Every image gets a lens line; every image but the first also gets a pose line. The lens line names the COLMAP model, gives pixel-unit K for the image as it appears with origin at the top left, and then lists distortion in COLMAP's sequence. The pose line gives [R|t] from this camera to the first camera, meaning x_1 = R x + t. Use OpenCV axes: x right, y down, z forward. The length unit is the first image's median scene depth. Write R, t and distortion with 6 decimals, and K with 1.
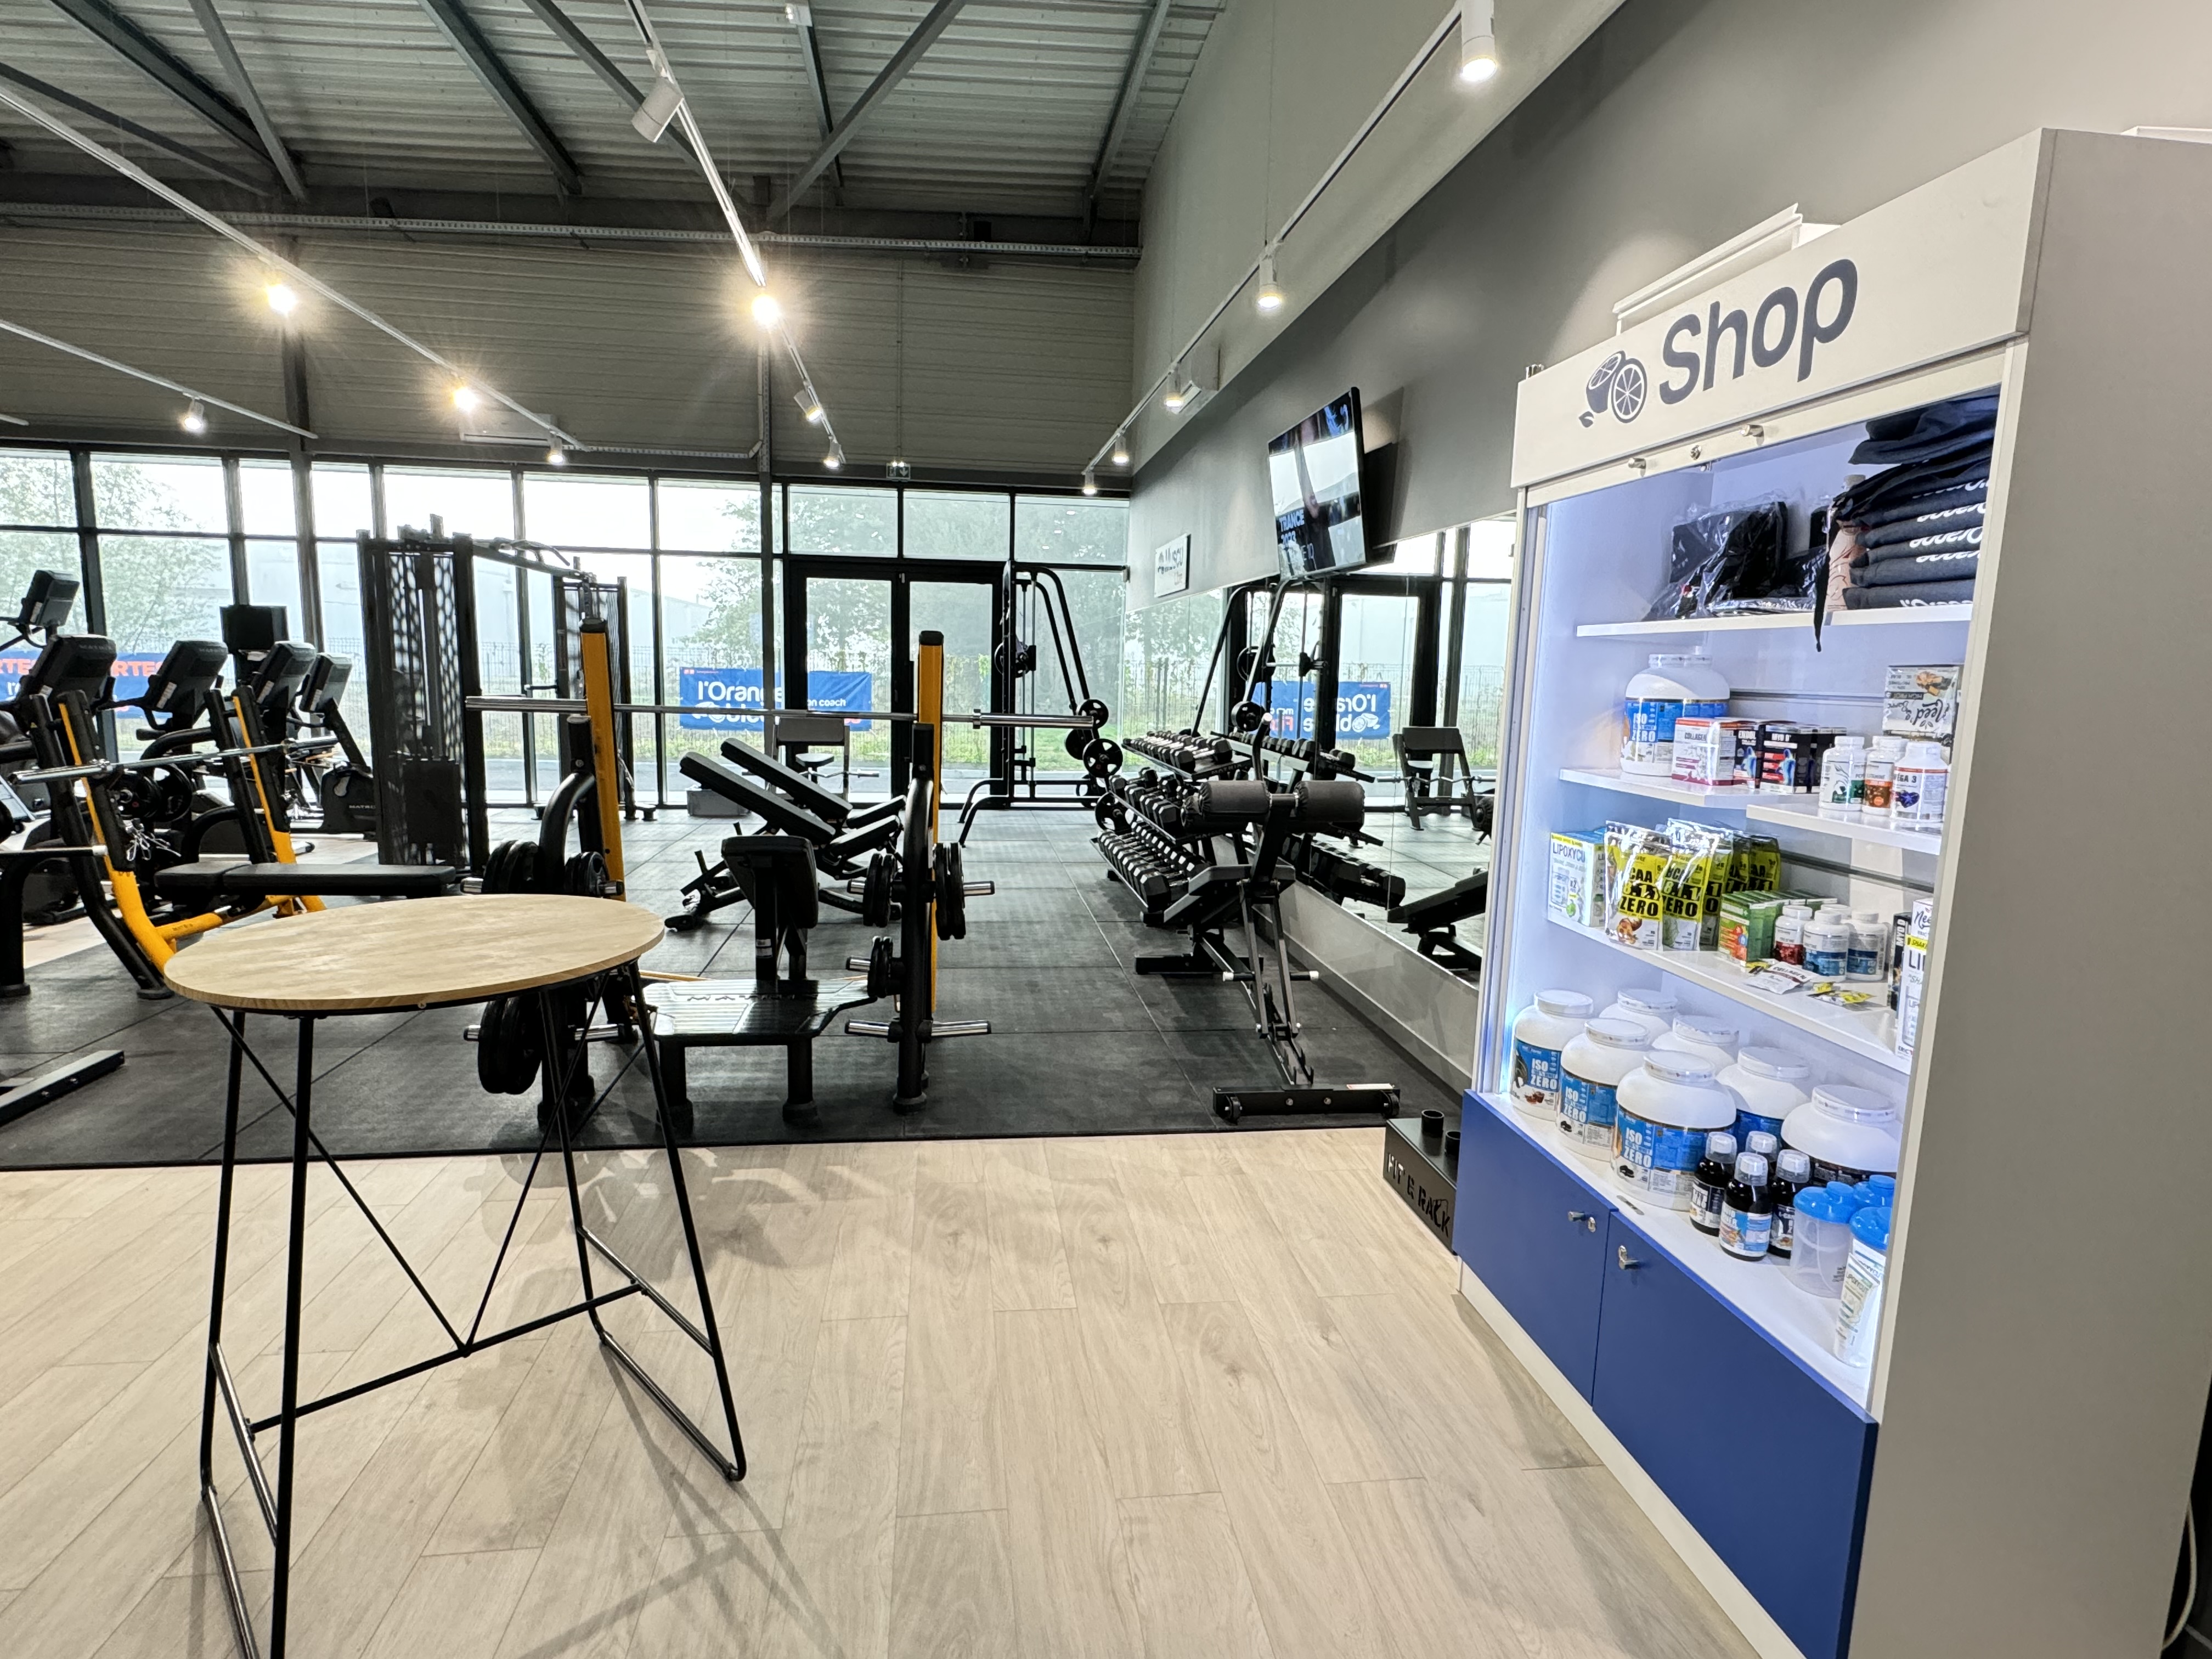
lens RADIAL K [[1143.5, 0, 1106.0], [0, 1143.5, 829.5], [0, 0, 1]] dist [0.001986, 0.000281]
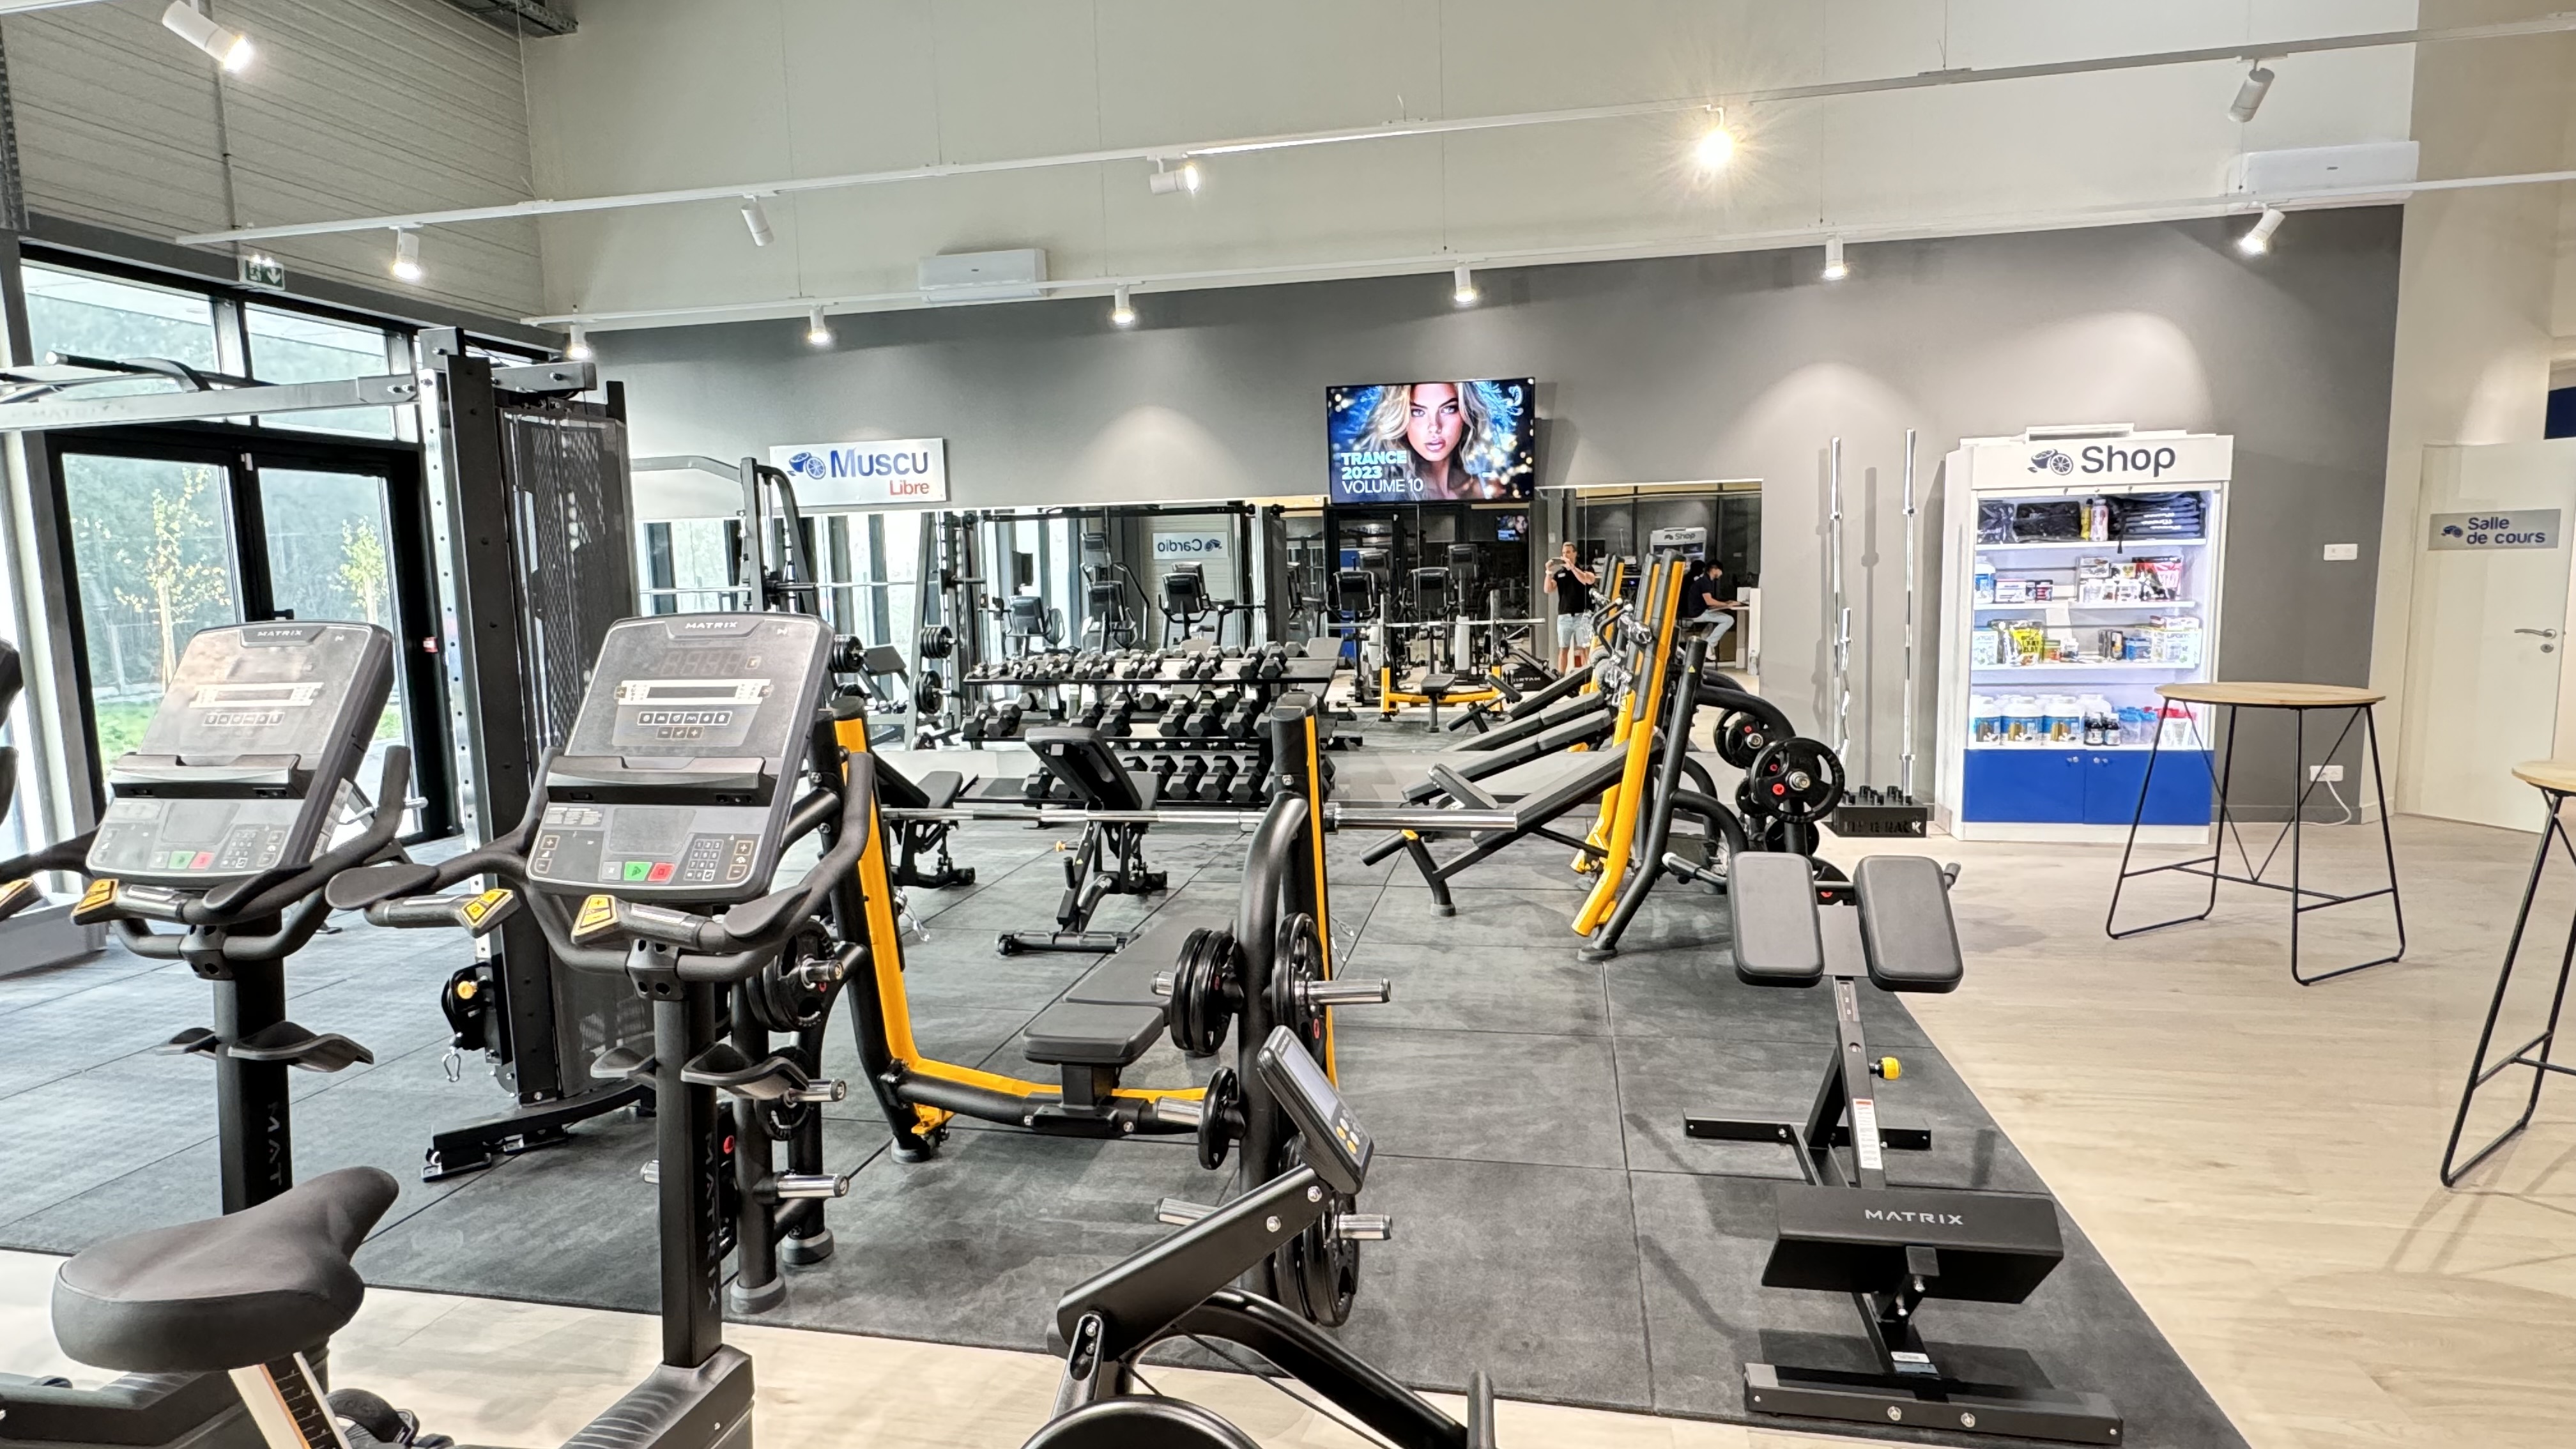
lens RADIAL K [[1340.7, 0, 1288.0], [0, 1340.7, 724.5], [0, 0, 1]] dist [0.000091, -0.000149]
pose [[0.330834, -0.142852, 0.932814, -0.766606], [0.166550, 0.981798, 0.091284, -0.084266], [-0.928876, 0.125161, 0.348604, 0.385930]]
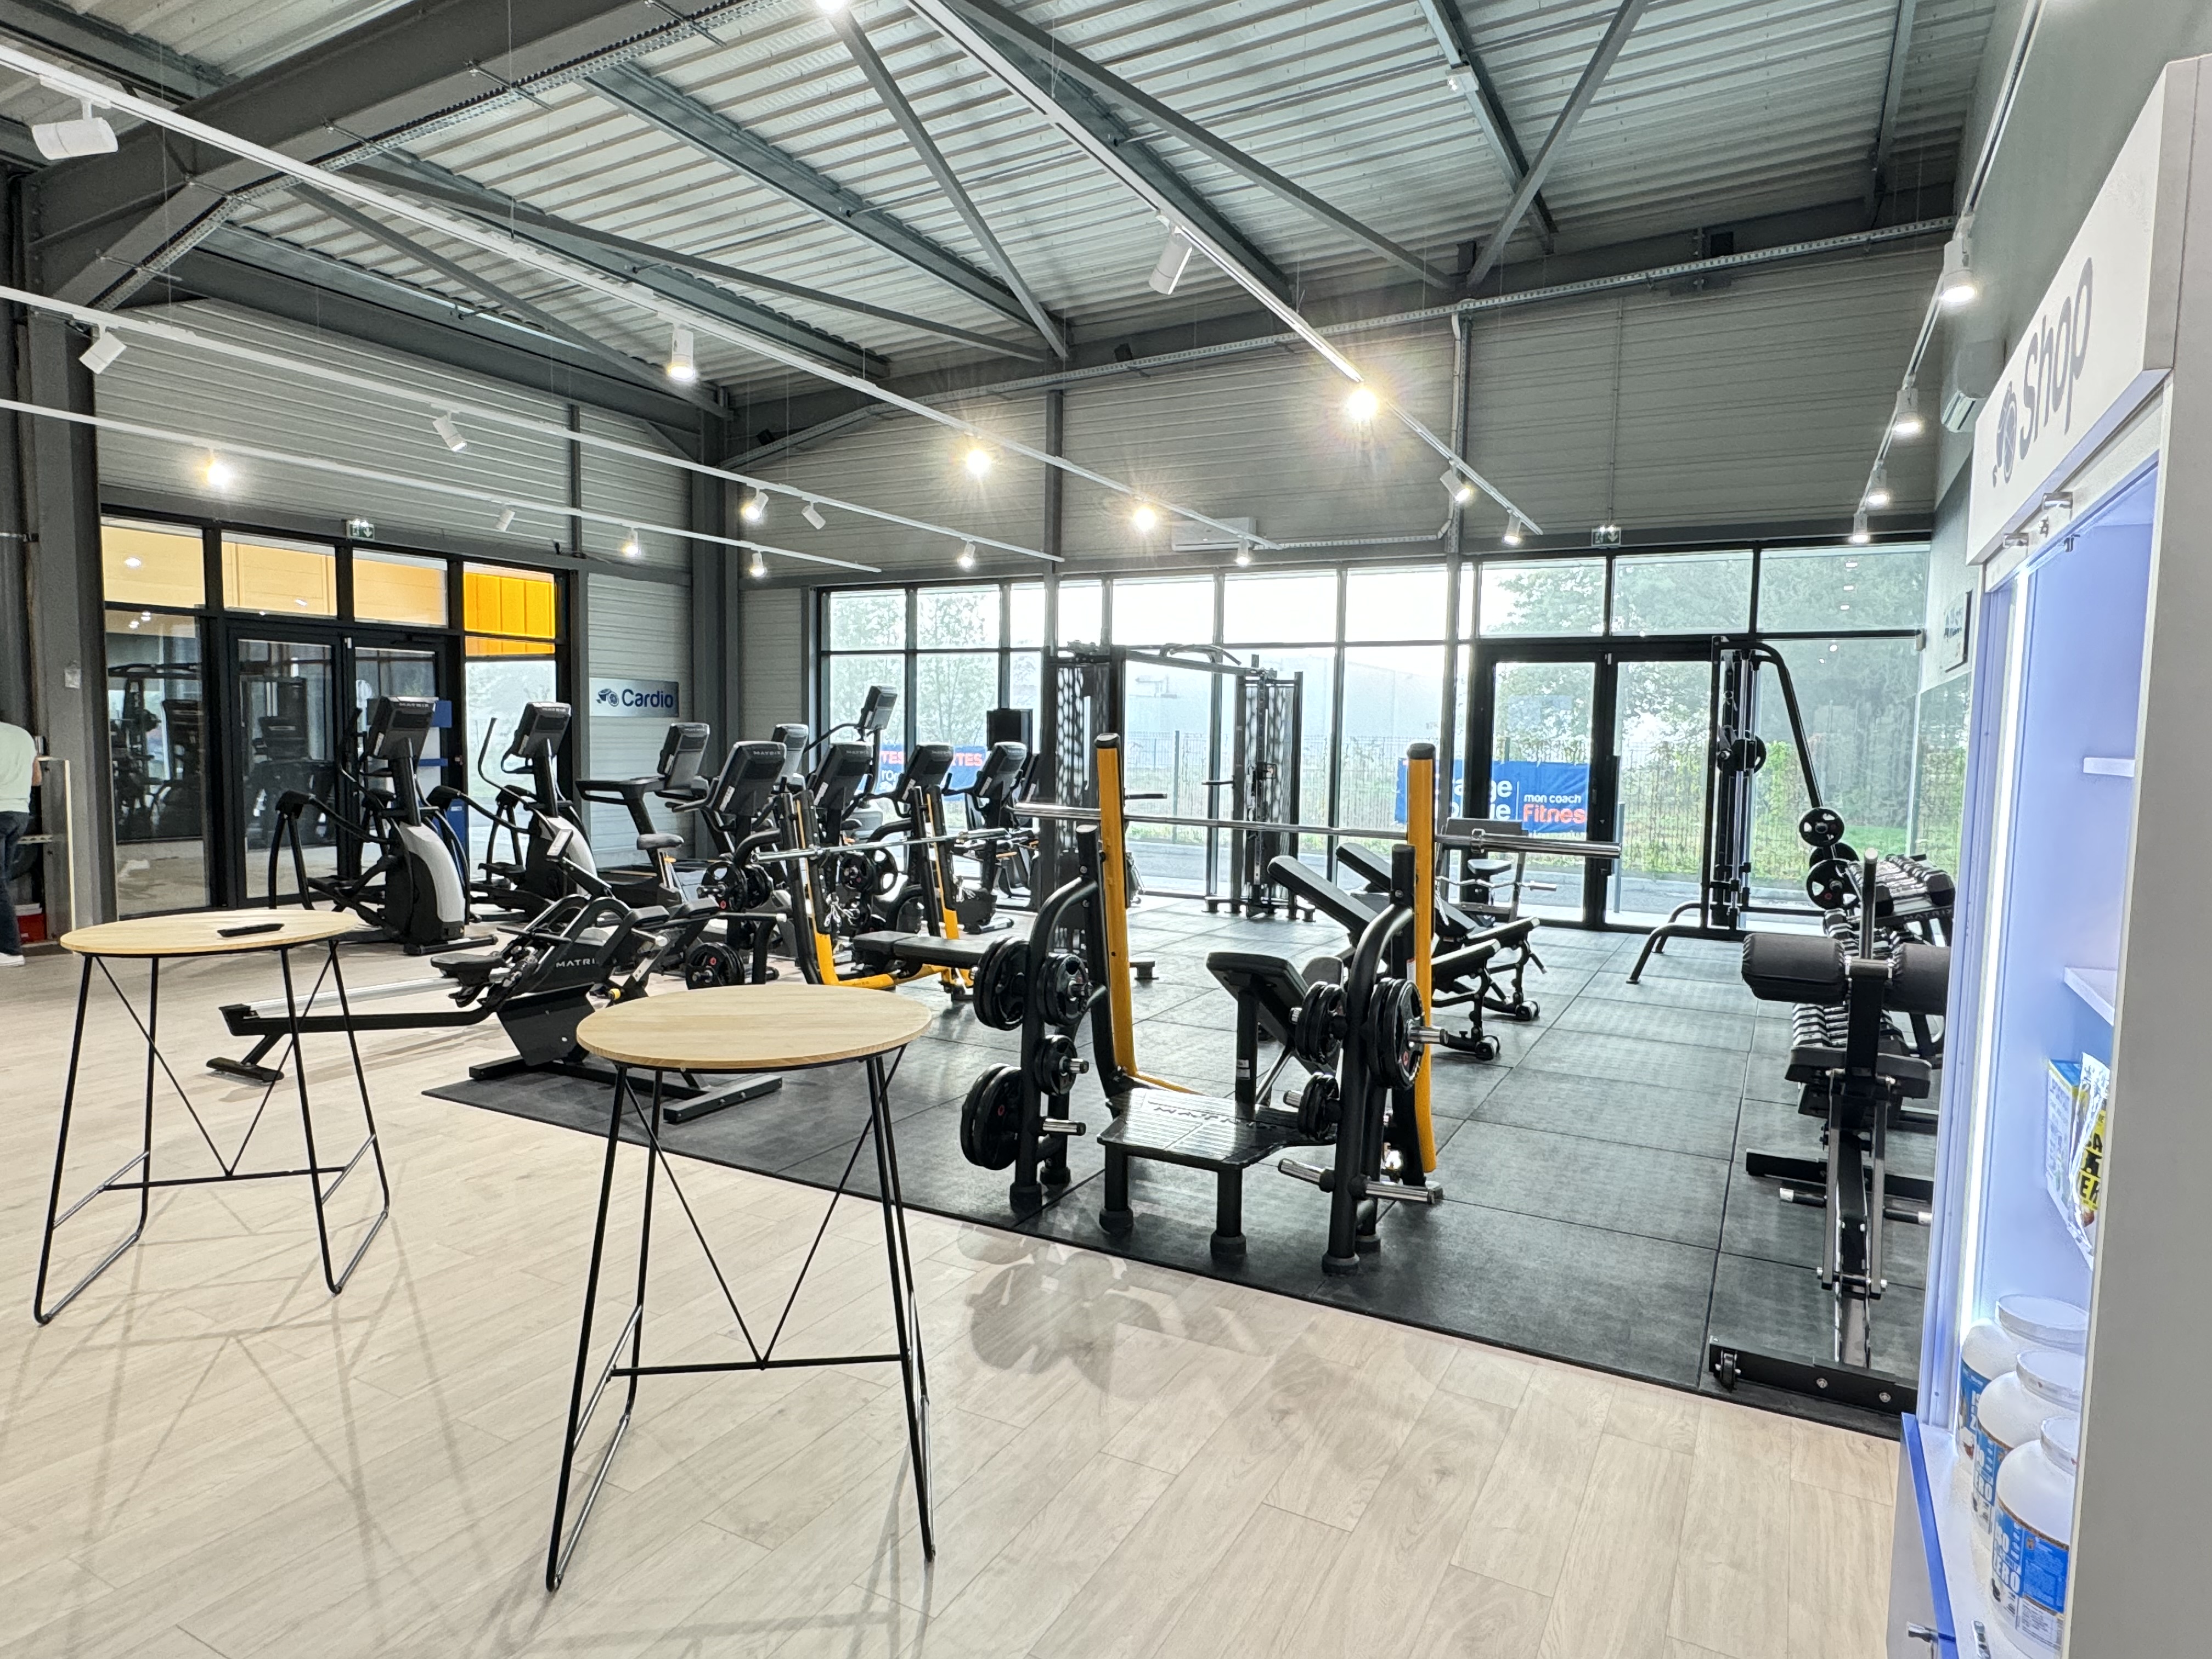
lens RADIAL K [[1306.4, 0, 1106.0], [0, 1306.4, 829.5], [0, 0, 1]] dist [-0.001140, 0.002313]
pose [[0.805971, 0.034510, -0.590949, 0.118690], [-0.081454, 0.995269, -0.052969, -0.013949], [0.586325, 0.090827, 0.804968, 0.012448]]
